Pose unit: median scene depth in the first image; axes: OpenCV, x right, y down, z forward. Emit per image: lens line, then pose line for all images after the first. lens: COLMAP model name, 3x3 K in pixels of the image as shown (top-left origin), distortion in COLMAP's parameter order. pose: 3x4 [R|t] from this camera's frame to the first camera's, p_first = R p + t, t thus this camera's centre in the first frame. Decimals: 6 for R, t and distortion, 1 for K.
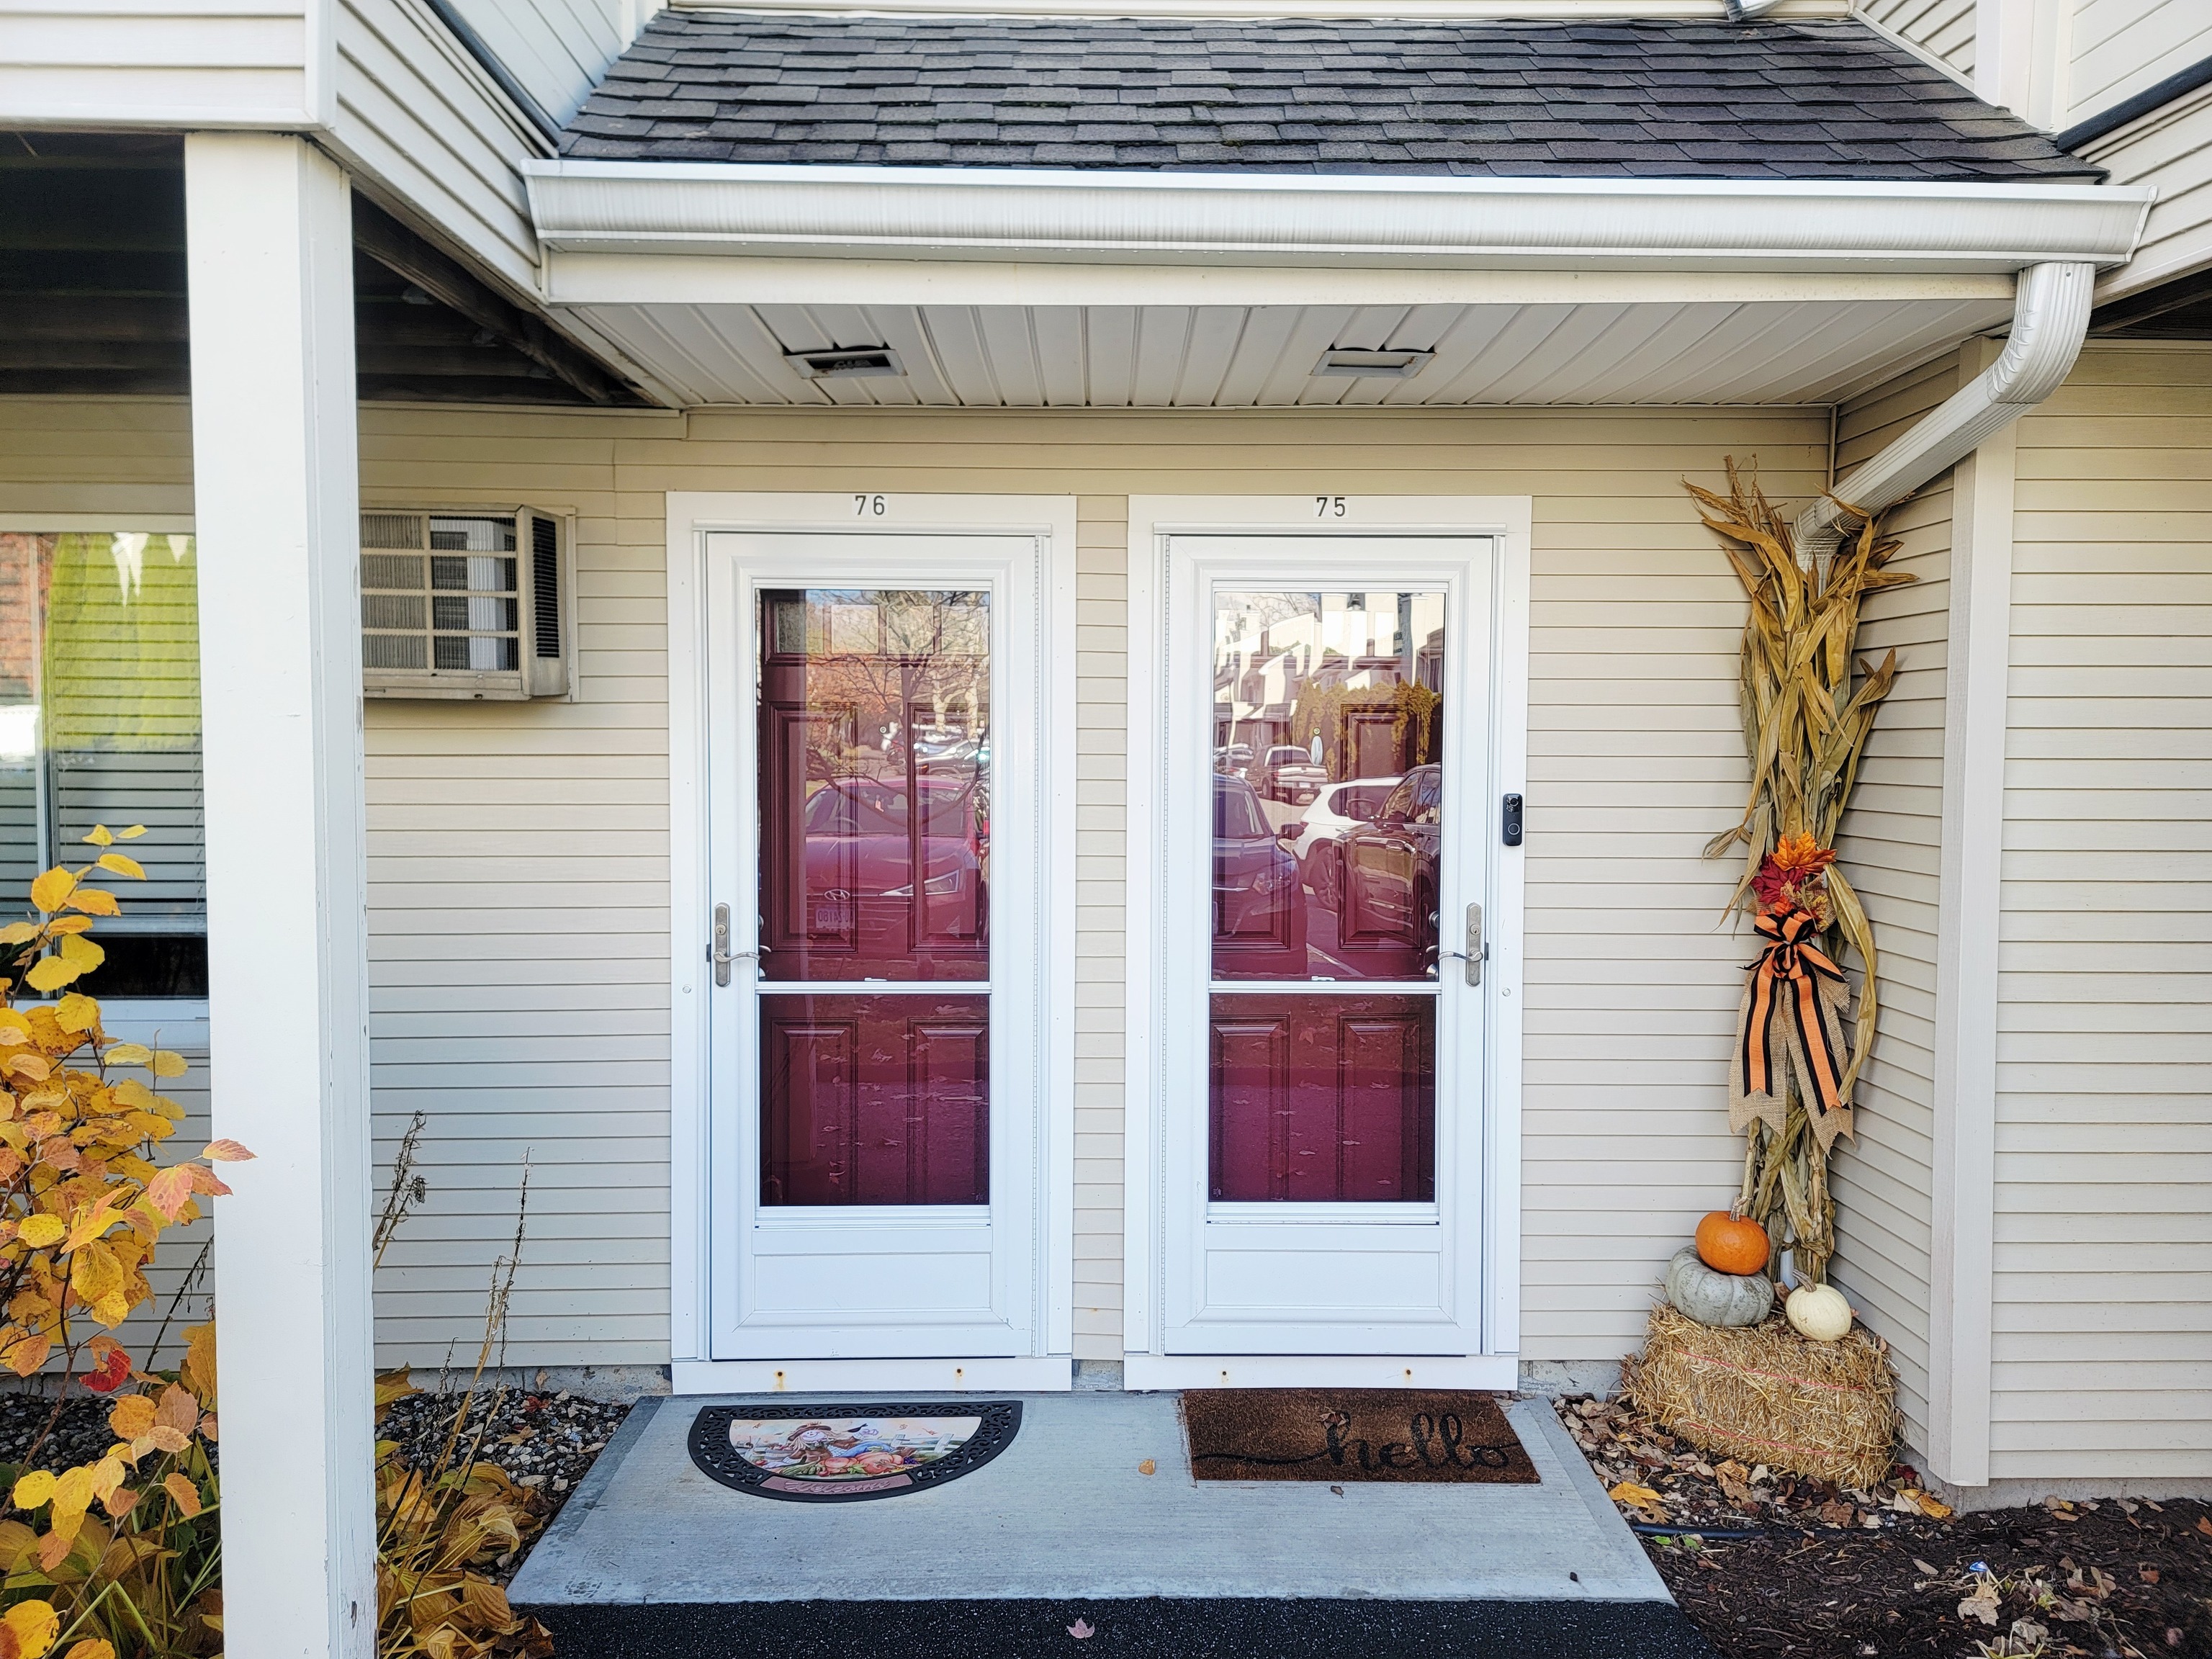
lens RADIAL K [[1575.6, 0, 1104.9], [0, 1575.6, 816.2], [0, 0, 1]] dist [0.052065, -0.040757]
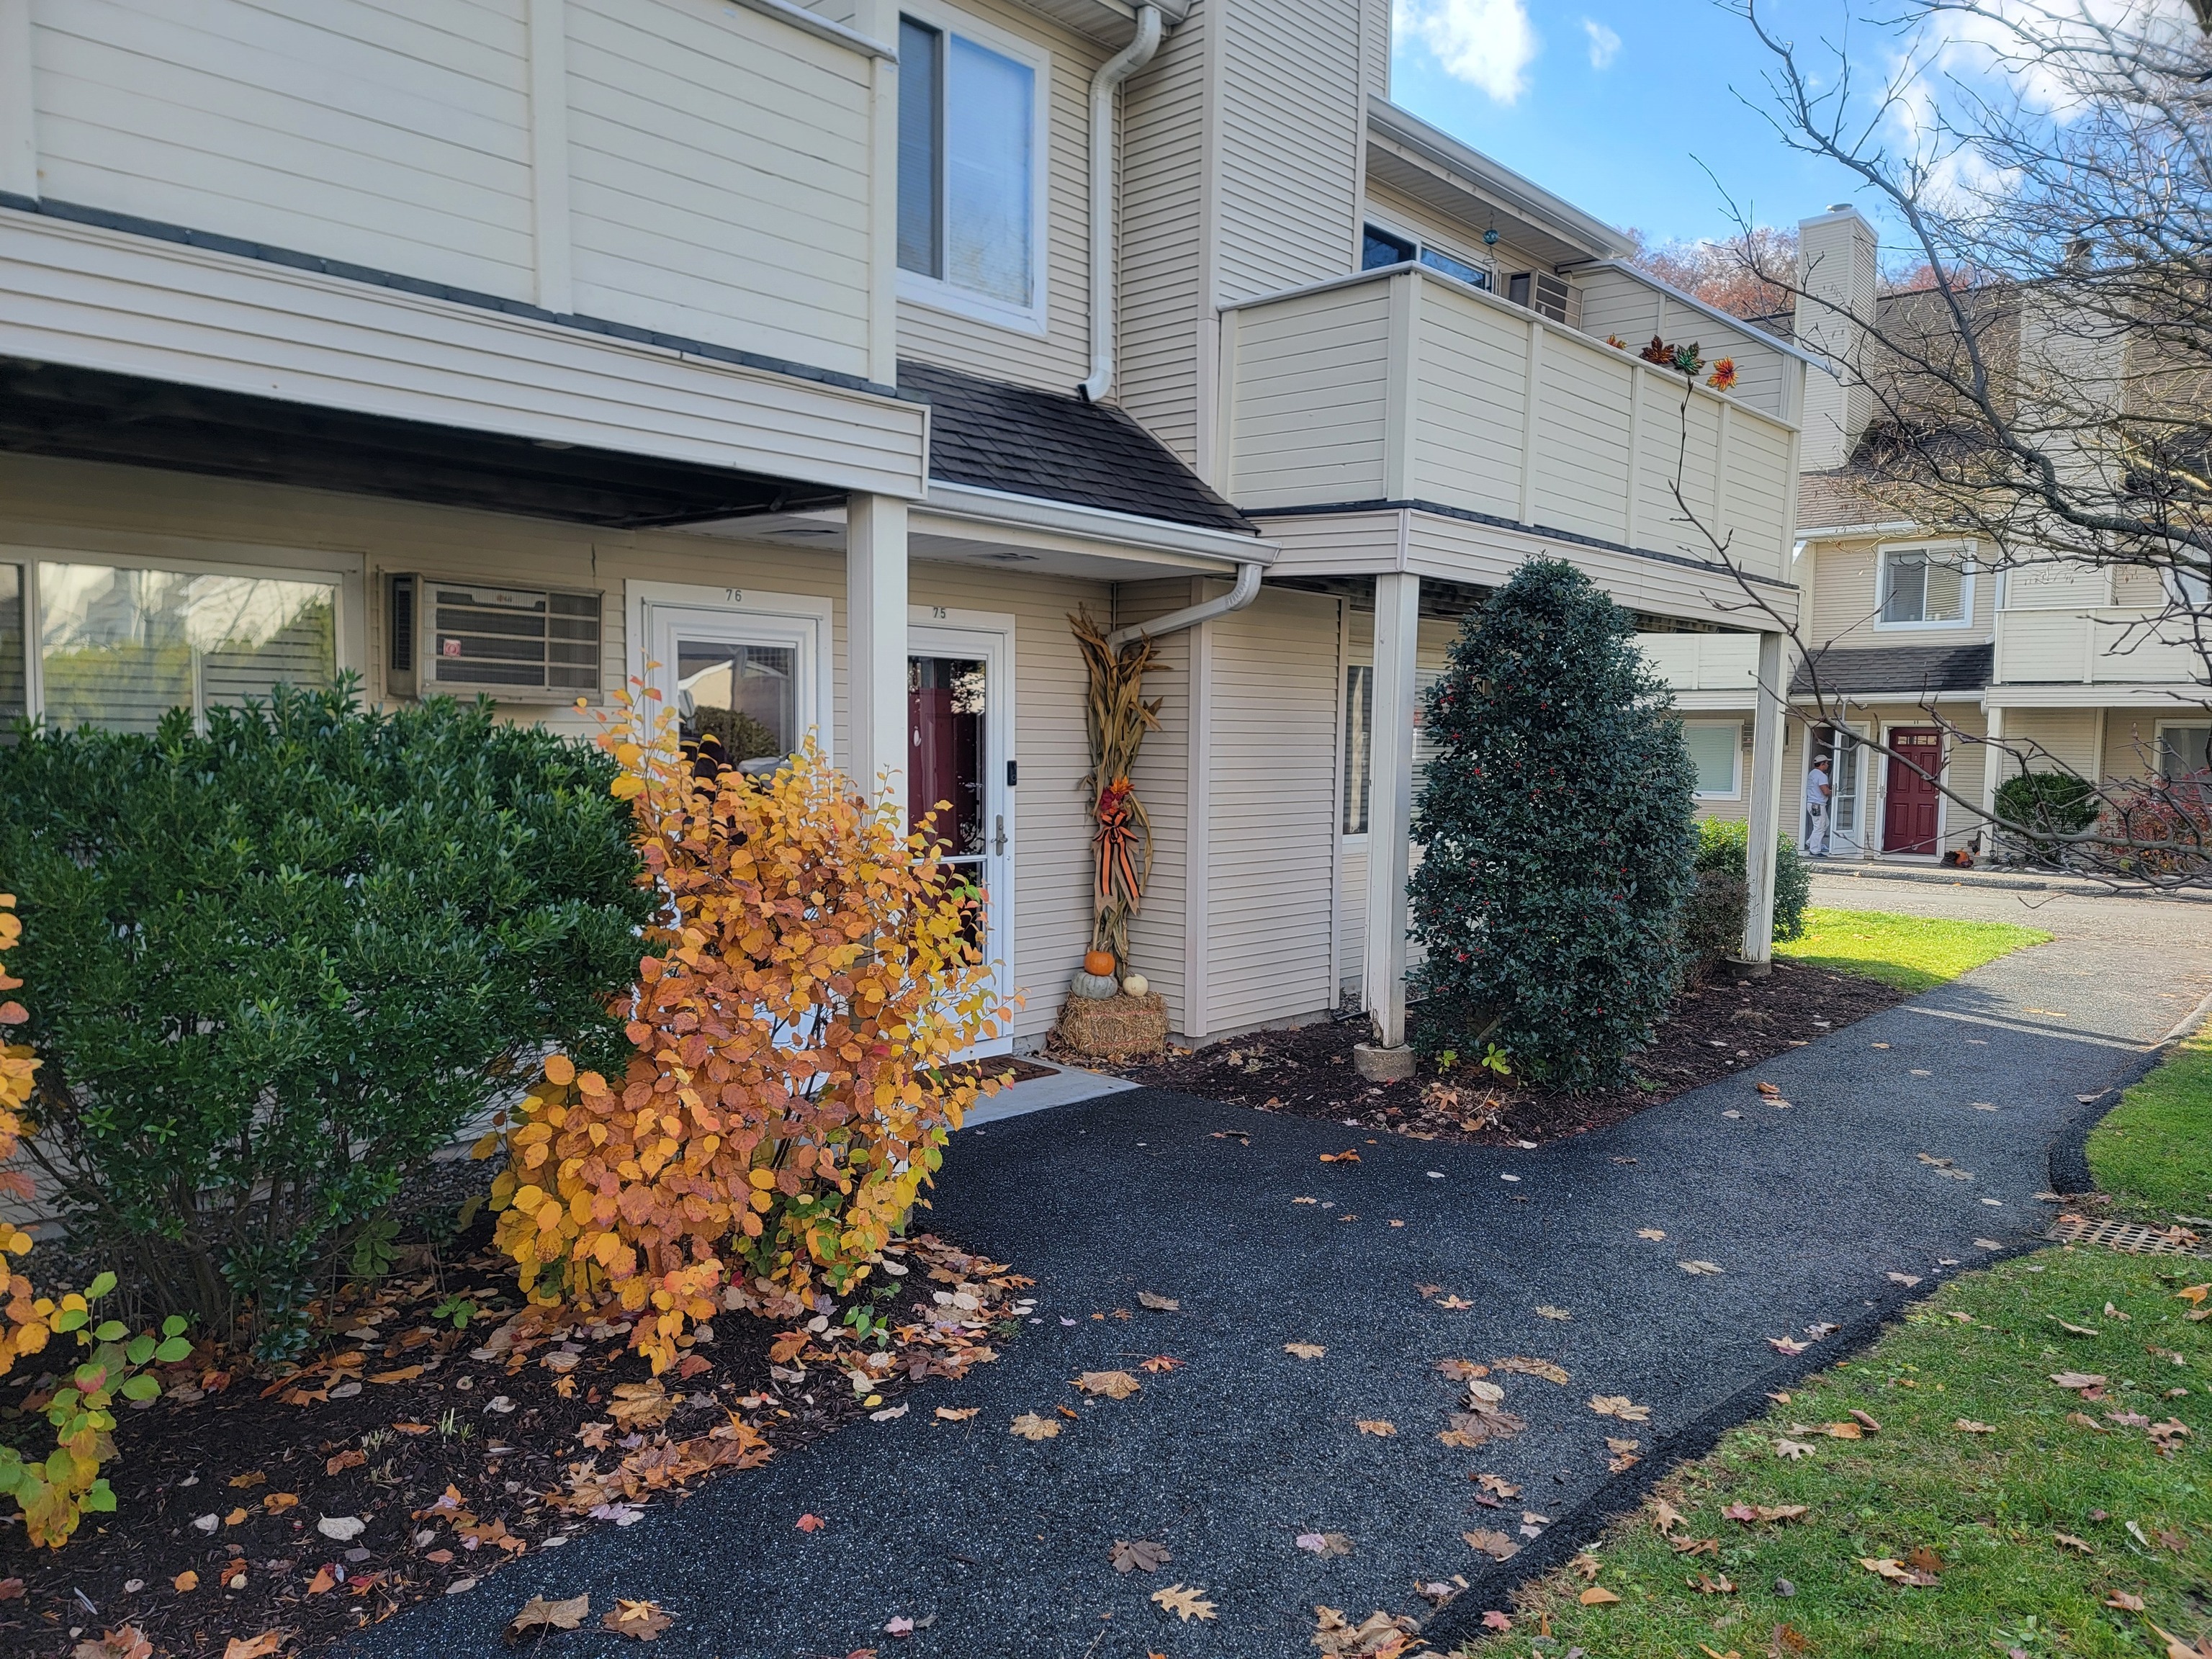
lens RADIAL K [[1575.6, 0, 1153.4], [0, 1575.6, 822.1], [0, 0, 1]] dist [0.052065, -0.040757]
pose [[0.693883, -0.029425, 0.719486, -1.108287], [0.020510, 0.999567, 0.021100, 0.027478], [-0.719796, 0.000115, 0.694186, -0.558565]]
